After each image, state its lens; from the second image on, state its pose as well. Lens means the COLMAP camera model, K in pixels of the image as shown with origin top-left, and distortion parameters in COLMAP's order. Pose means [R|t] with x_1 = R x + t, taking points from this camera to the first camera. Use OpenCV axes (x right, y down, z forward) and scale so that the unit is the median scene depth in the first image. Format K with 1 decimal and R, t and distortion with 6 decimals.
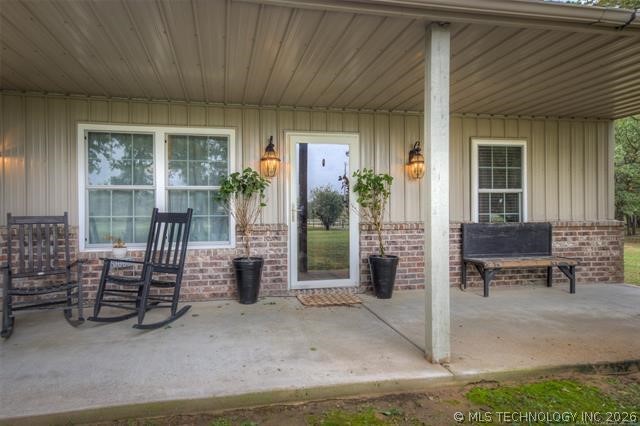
lens RADIAL K [[435.1, 0, 318.0], [0, 435.1, 215.3], [0, 0, 1]] dist [0.026897, 0.000623]
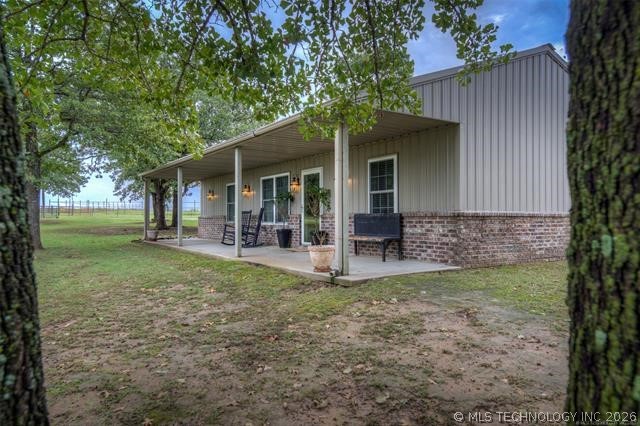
lens RADIAL K [[450.9, 0, 320.4], [0, 450.9, 212.6], [0, 0, 1]] dist [0.002255, 0.000332]
pose [[0.356324, -0.002507, -0.934359, 1.726826], [0.021748, 0.999748, 0.005611, 0.000331], [0.934109, -0.022319, 0.356288, 0.266879]]
